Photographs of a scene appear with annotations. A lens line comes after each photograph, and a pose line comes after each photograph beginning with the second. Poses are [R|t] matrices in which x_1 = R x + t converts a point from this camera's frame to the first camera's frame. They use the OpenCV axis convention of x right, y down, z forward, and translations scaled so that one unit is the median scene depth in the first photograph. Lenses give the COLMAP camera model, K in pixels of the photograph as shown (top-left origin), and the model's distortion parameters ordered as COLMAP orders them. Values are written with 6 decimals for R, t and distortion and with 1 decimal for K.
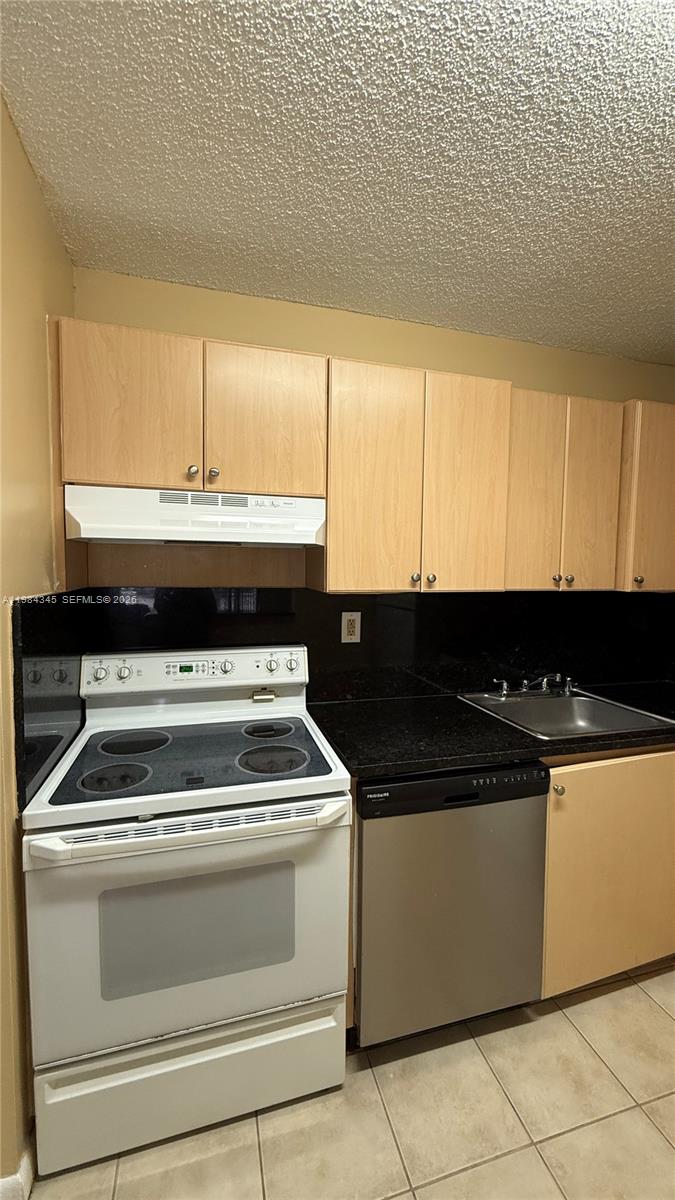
lens RADIAL K [[477.8, 0, 339.3], [0, 477.8, 595.9], [0, 0, 1]] dist [-0.000132, 0.000116]
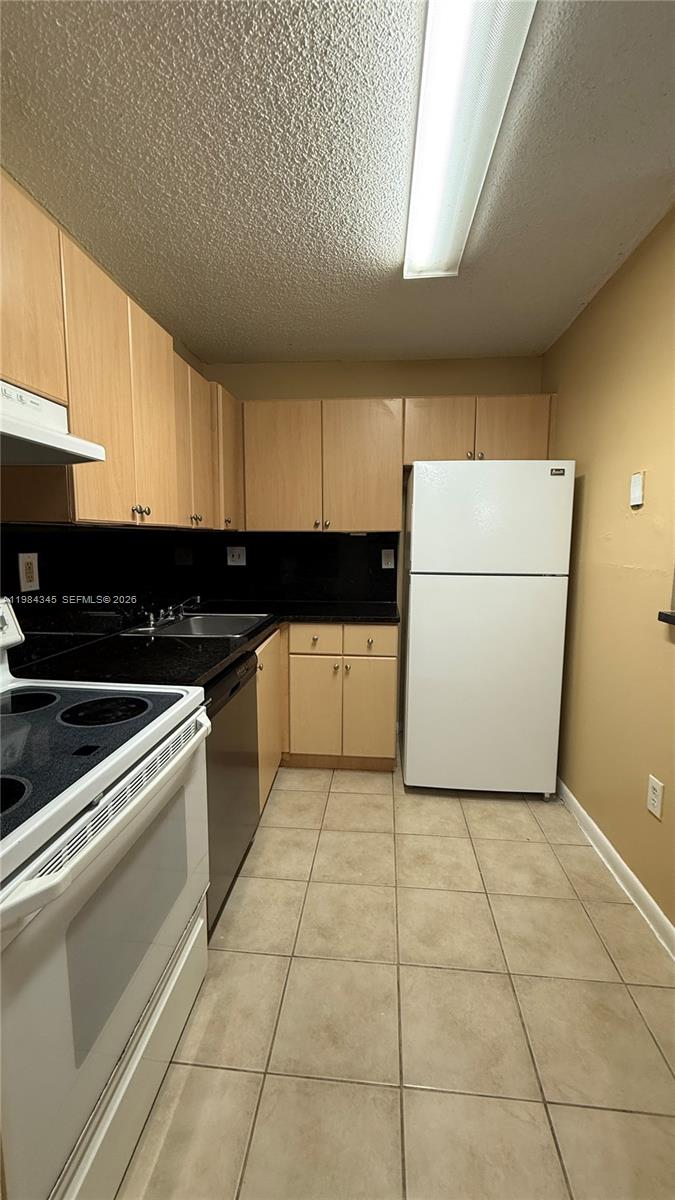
lens RADIAL K [[477.8, 0, 338.1], [0, 477.8, 596.0], [0, 0, 1]] dist [-0.000132, 0.000116]
pose [[0.366782, -0.123861, 0.922025, -0.719507], [0.059640, 0.992189, 0.109561, 0.064358], [-0.928393, 0.014805, 0.371304, 0.277849]]
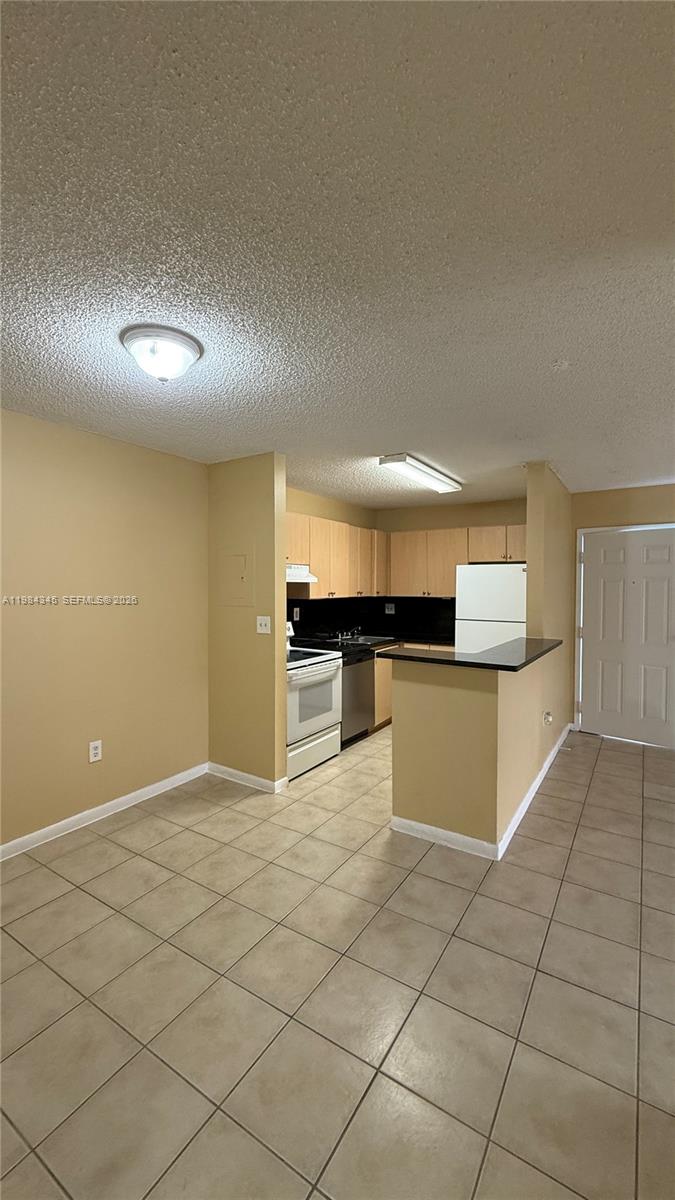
lens RADIAL K [[477.8, 0, 339.8], [0, 477.8, 593.4], [0, 0, 1]] dist [-0.000132, 0.000116]
pose [[0.754640, -0.022757, 0.655744, -1.883247], [0.051197, 0.998394, -0.024270, 0.040702], [-0.654138, 0.051887, 0.754593, -1.330751]]
